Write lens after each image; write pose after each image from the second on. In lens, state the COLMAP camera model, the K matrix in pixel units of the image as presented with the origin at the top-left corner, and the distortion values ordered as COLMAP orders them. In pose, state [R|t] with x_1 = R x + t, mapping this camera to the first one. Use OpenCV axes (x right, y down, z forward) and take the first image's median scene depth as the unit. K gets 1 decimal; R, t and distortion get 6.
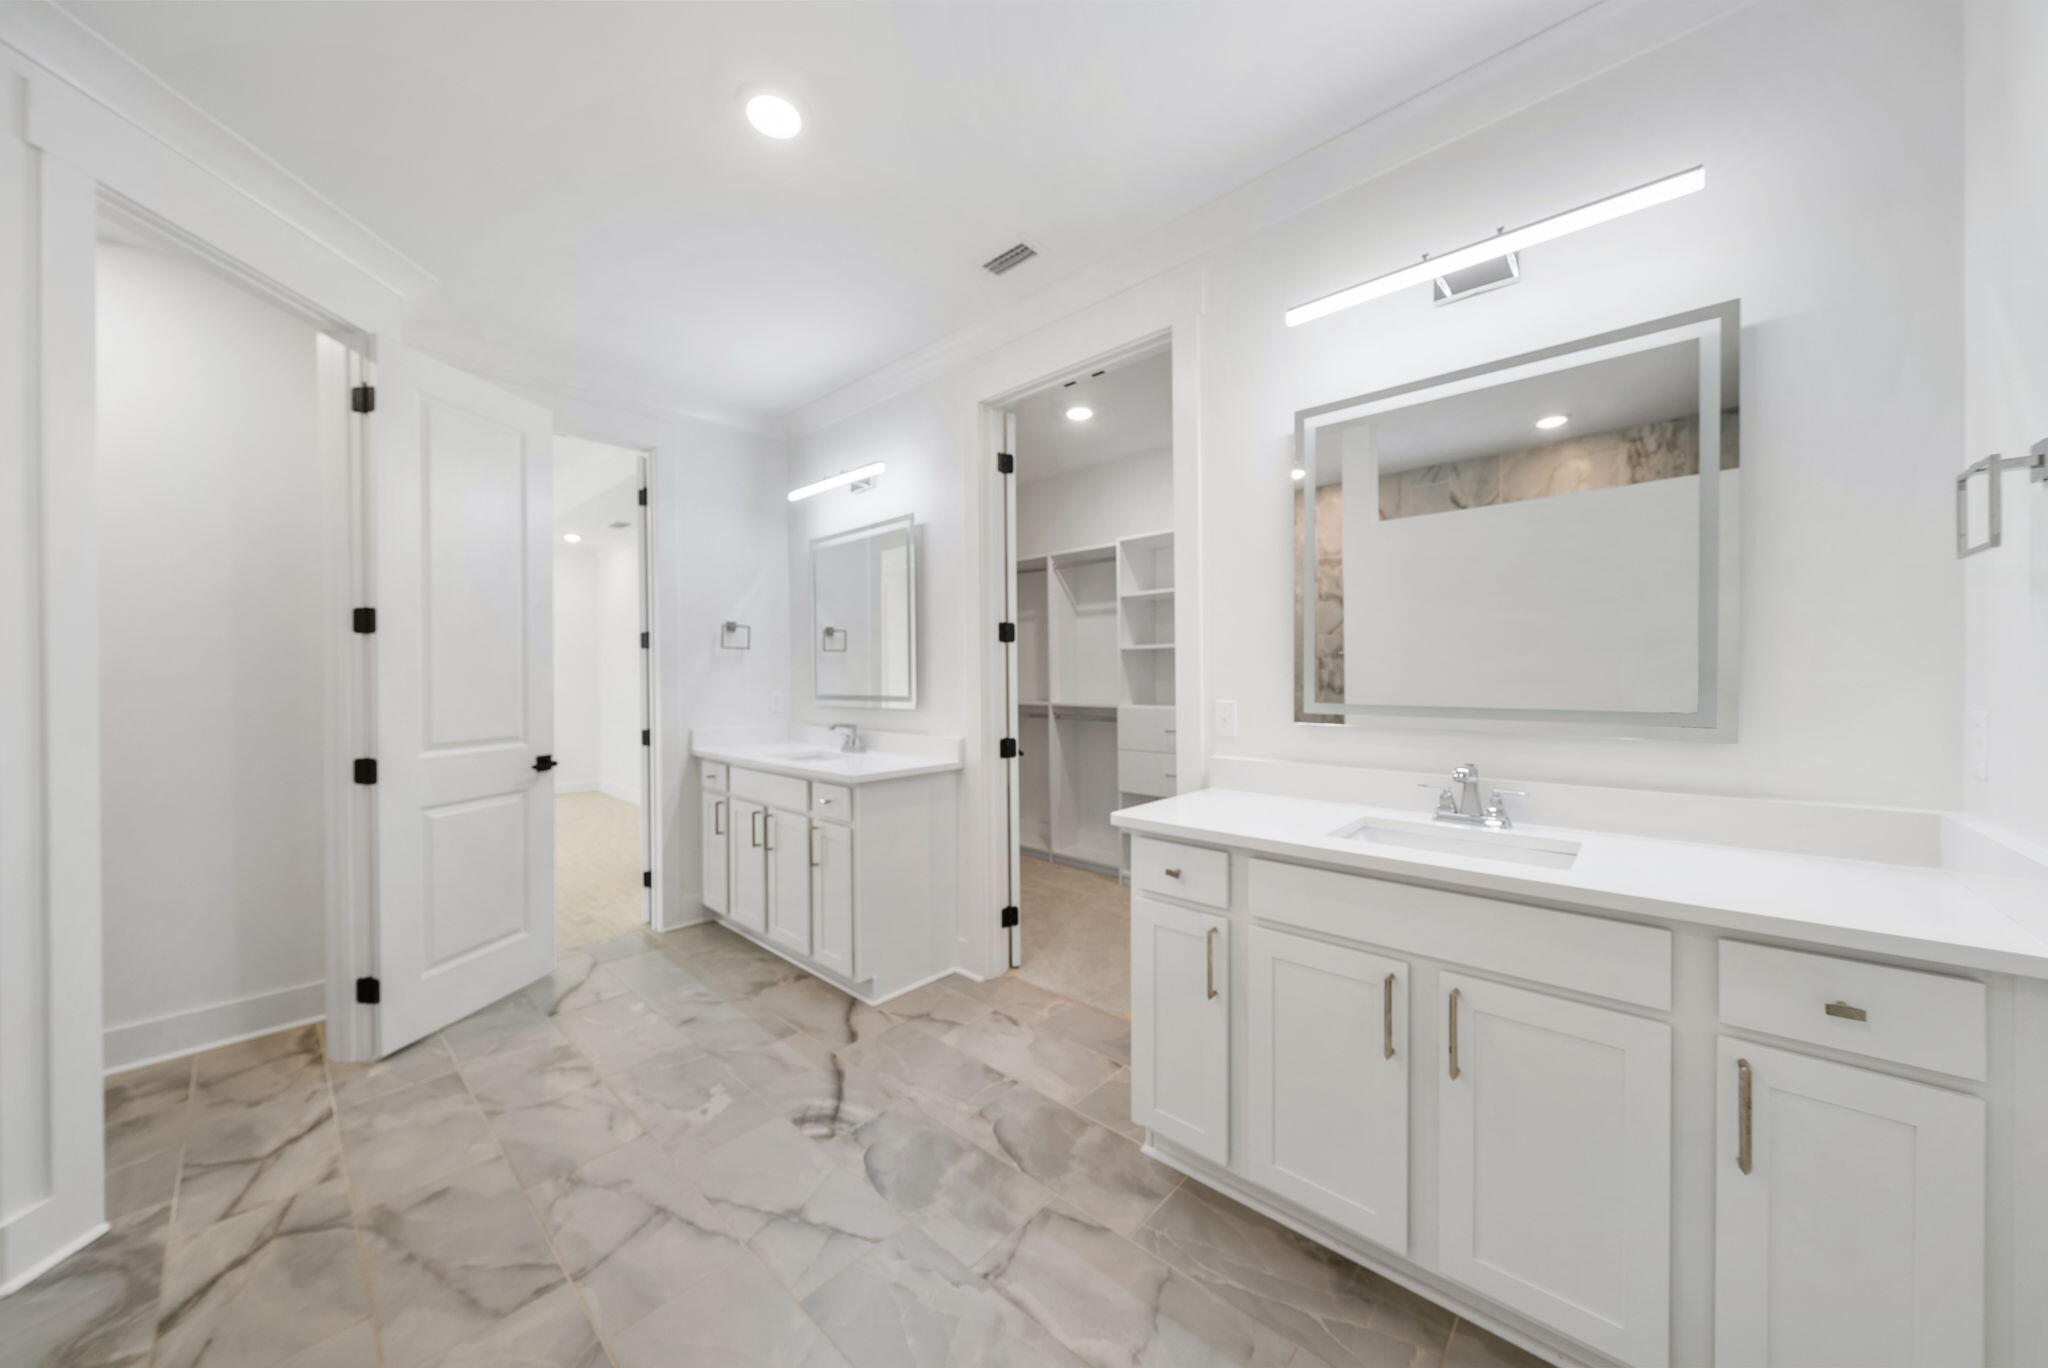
lens RADIAL K [[702.7, 0, 1010.7], [0, 702.7, 679.6], [0, 0, 1]] dist [-0.001552, -0.000256]
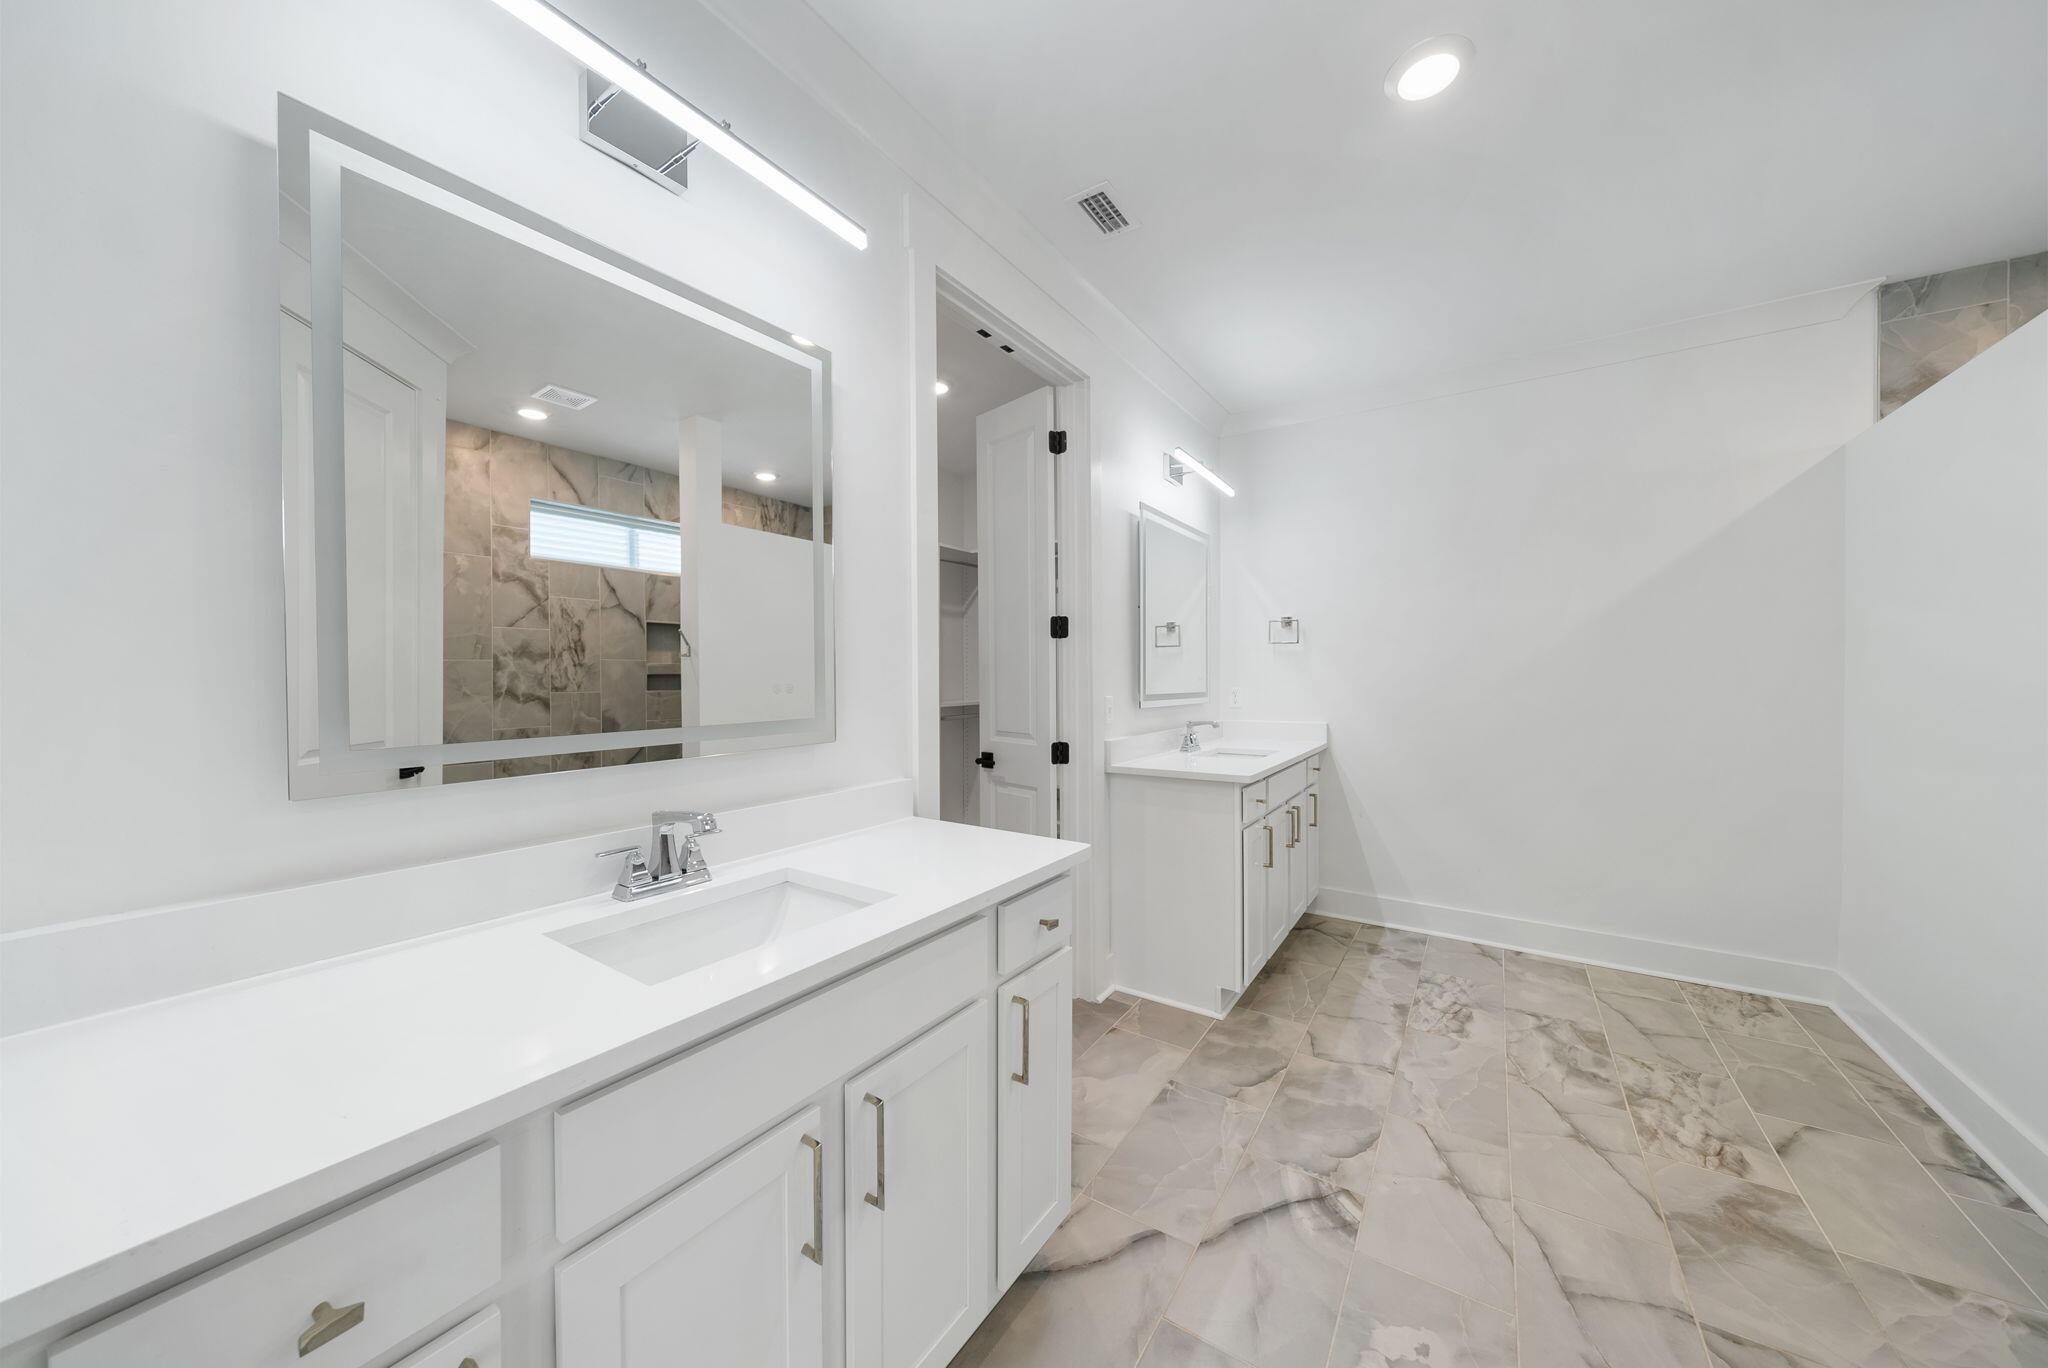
lens RADIAL K [[702.7, 0, 1010.7], [0, 702.7, 679.6], [0, 0, 1]] dist [-0.001552, -0.000256]
pose [[-0.152725, -0.001347, 0.988268, -1.059809], [0.008561, 0.999960, 0.002686, -0.008616], [-0.988232, 0.008871, -0.152707, 1.532488]]
